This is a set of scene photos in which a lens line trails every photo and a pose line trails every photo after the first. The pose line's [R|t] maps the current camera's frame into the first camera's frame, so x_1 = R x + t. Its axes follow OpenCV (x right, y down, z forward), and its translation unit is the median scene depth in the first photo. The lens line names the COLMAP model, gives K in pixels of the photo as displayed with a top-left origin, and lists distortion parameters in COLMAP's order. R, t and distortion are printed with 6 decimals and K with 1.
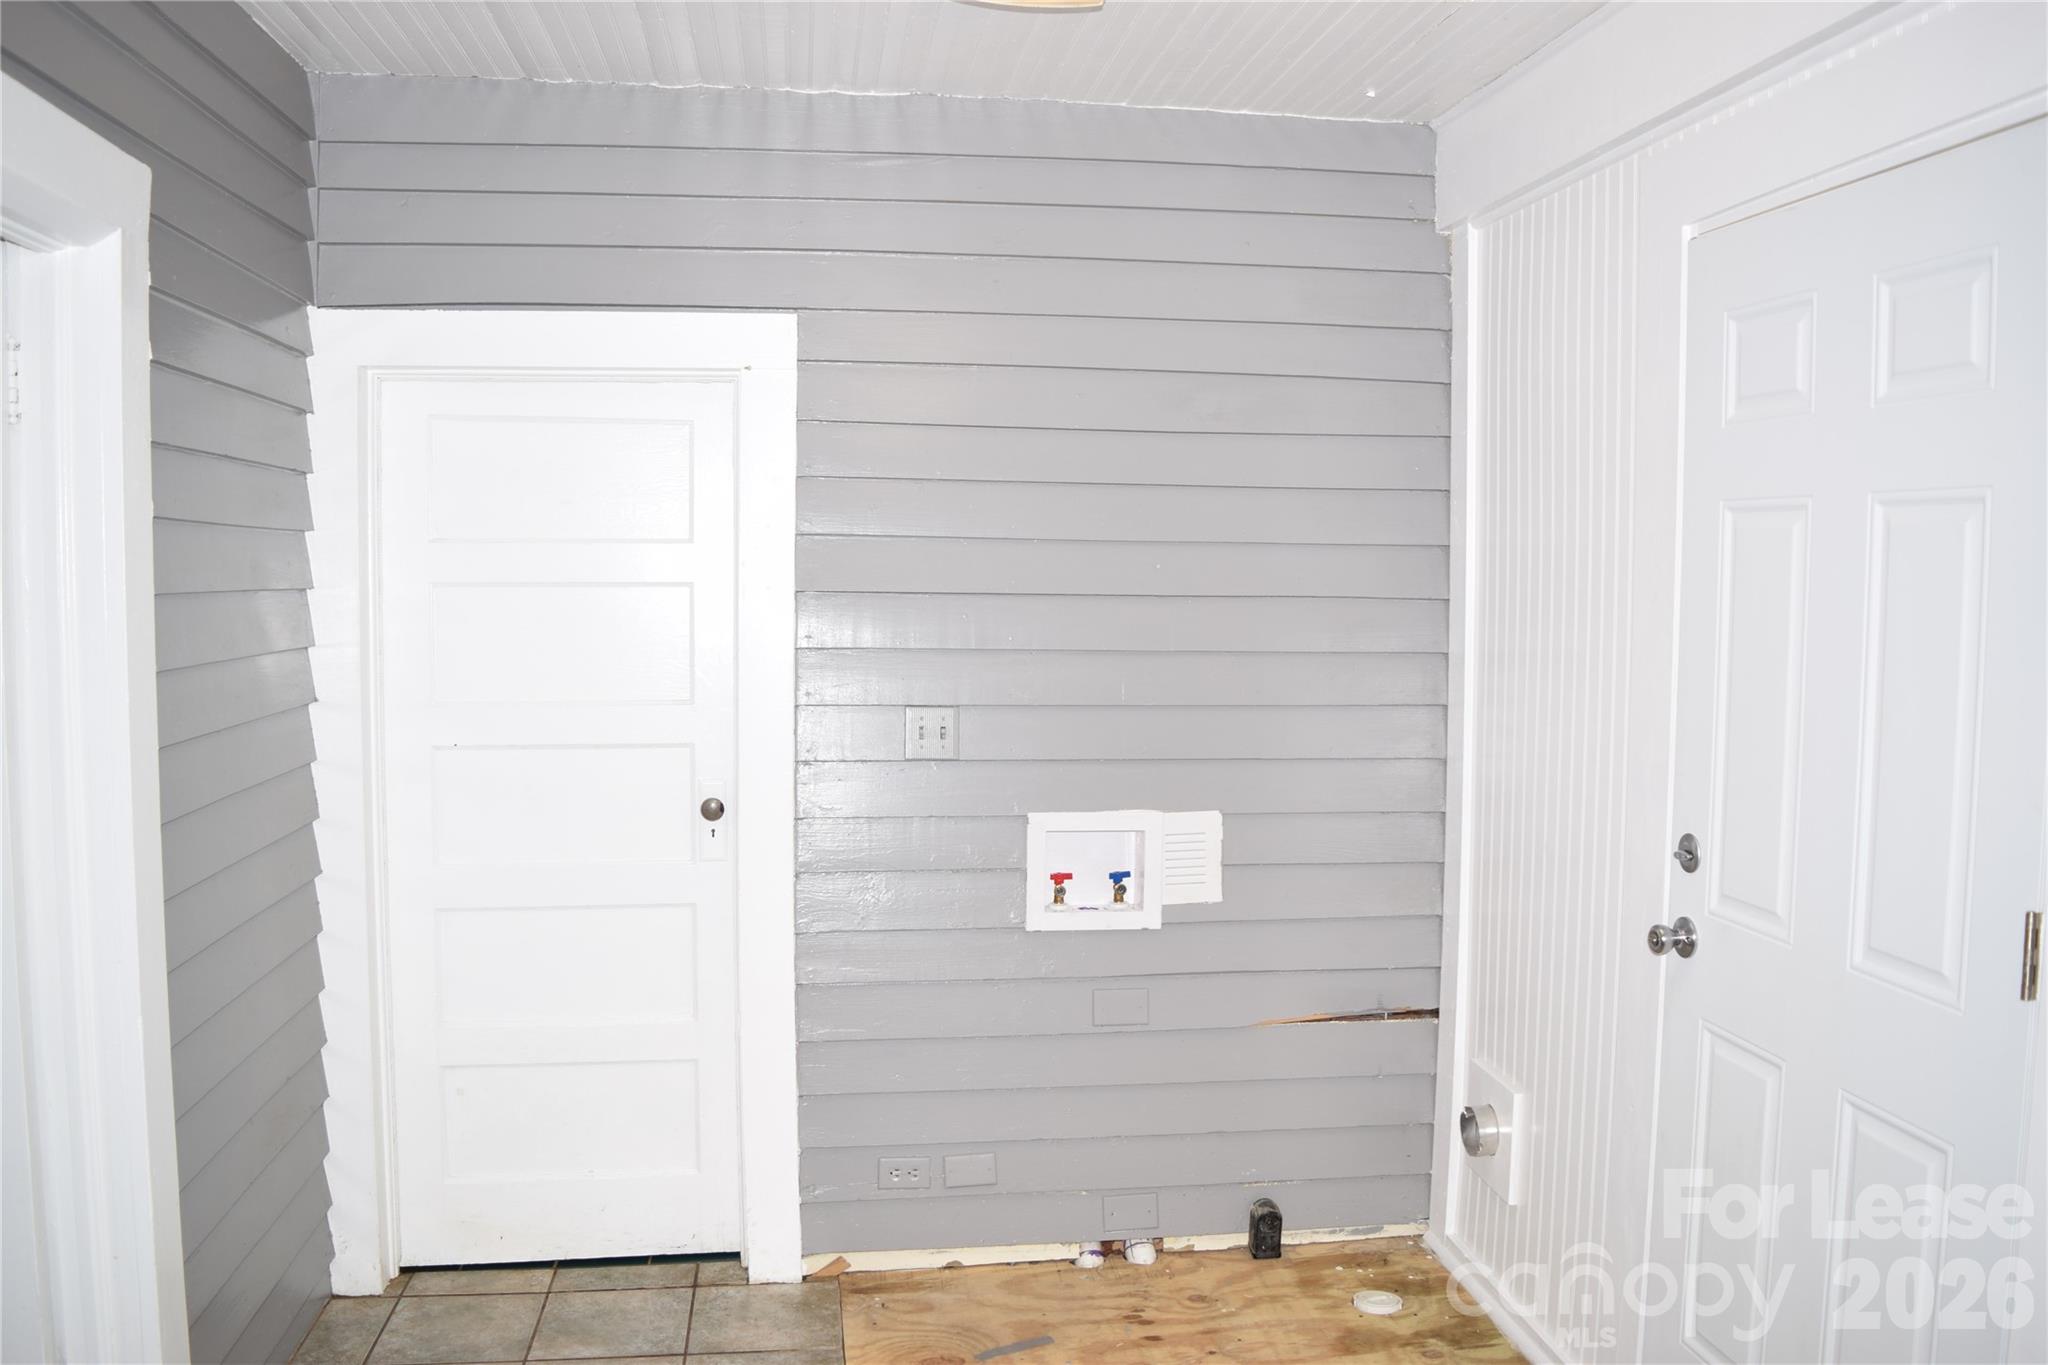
lens RADIAL K [[1597.6, 0, 1024.3], [0, 1597.6, 680.2], [0, 0, 1]] dist [-0.095872, 0.022562]
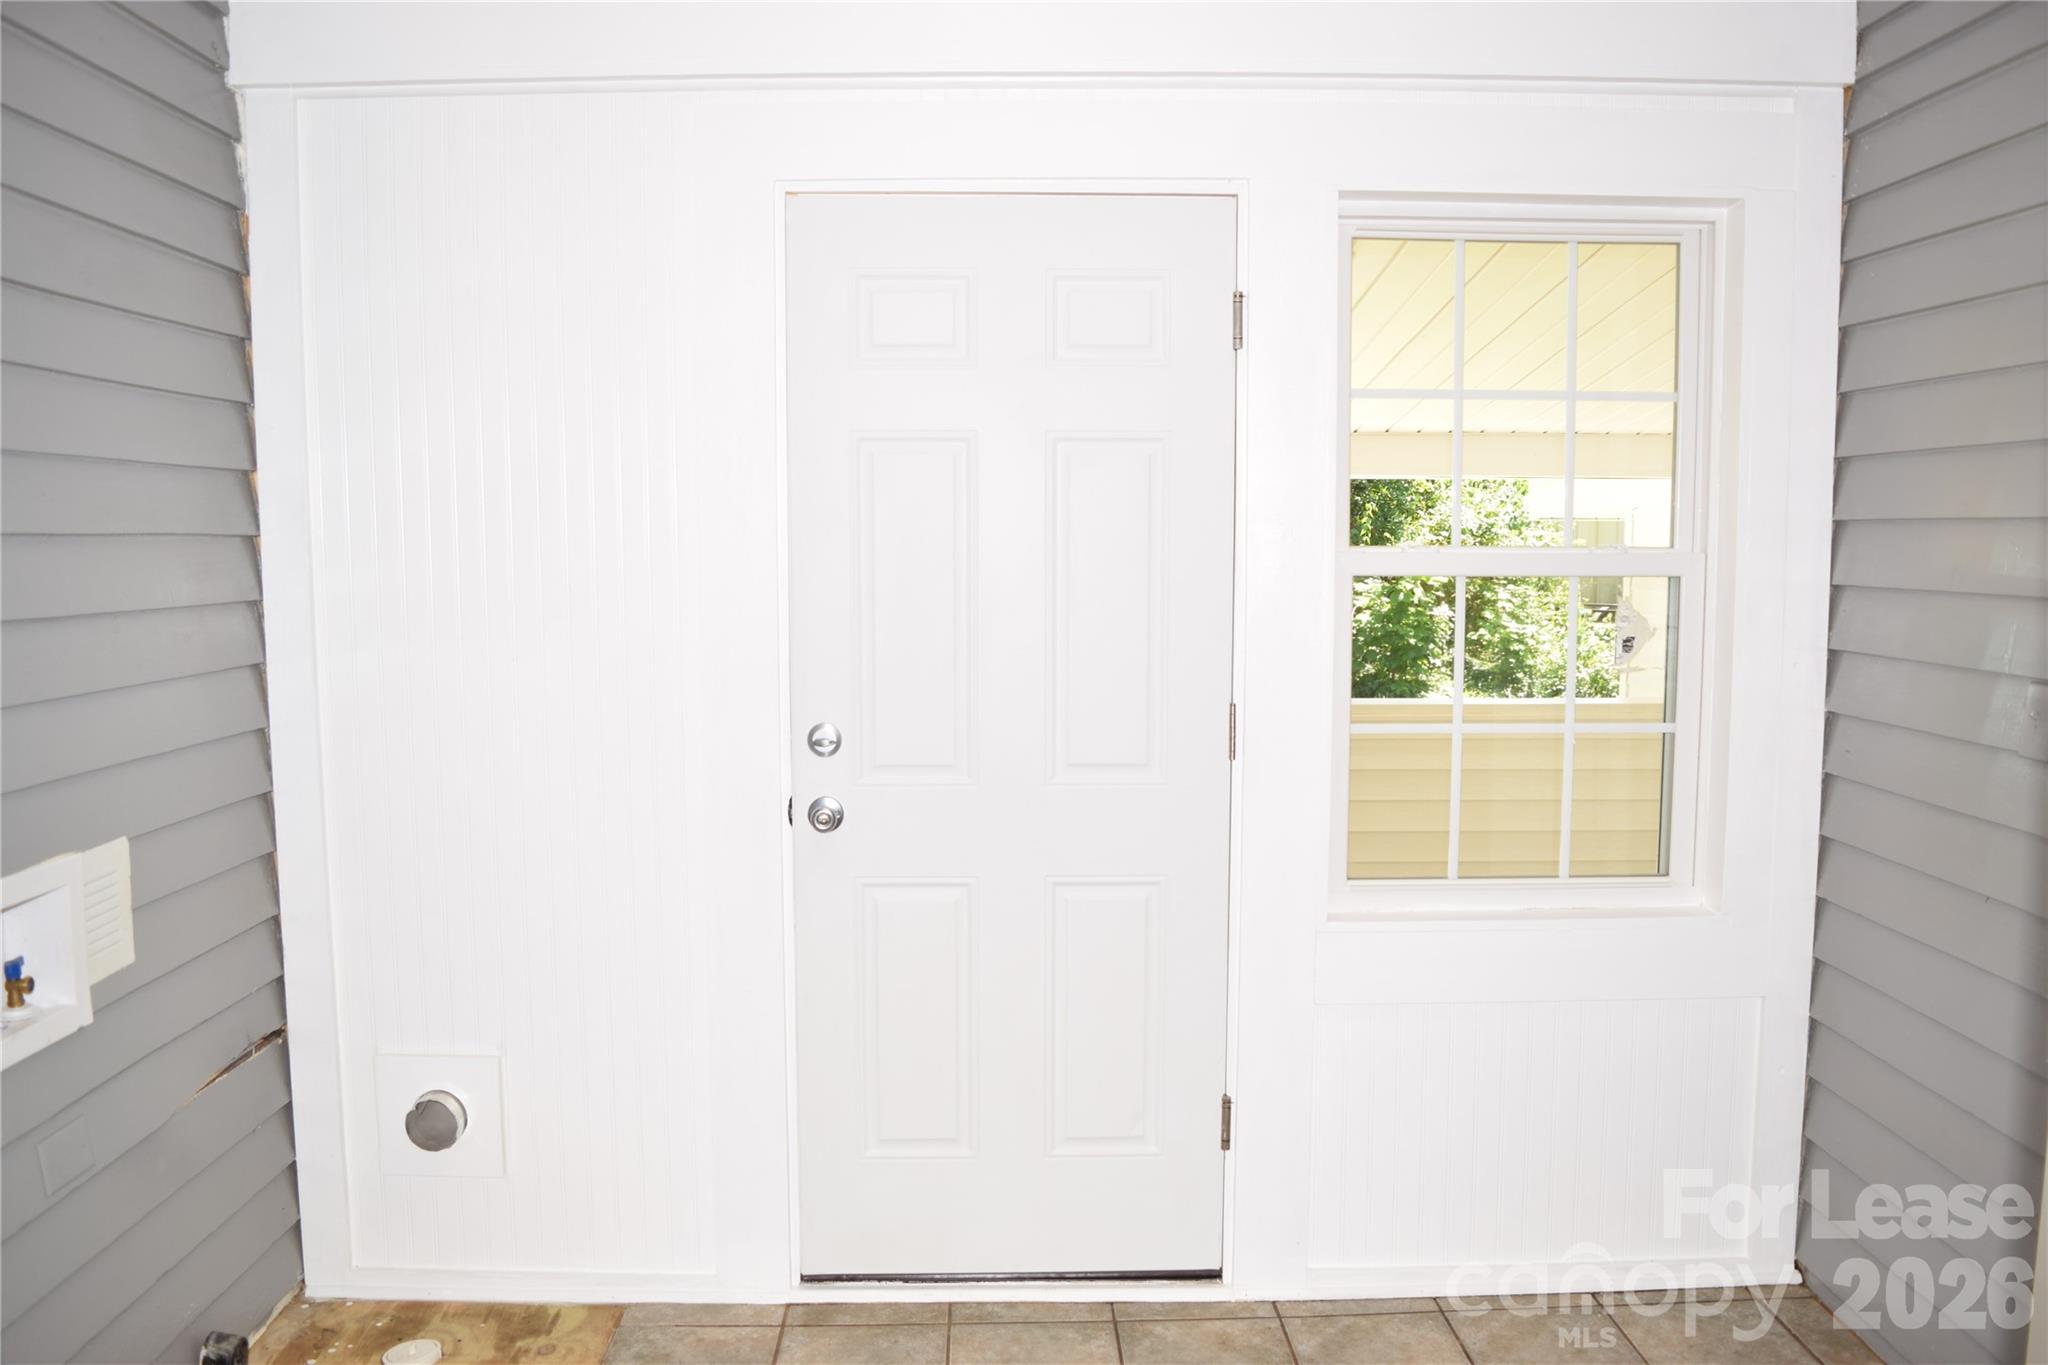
lens RADIAL K [[1597.6, 0, 1025.4], [0, 1597.6, 684.5], [0, 0, 1]] dist [-0.095872, 0.022562]
pose [[0.109156, -0.093328, 0.989634, -0.512789], [0.070057, 0.993829, 0.085996, -0.016450], [-0.991553, 0.059944, 0.115021, 0.518215]]
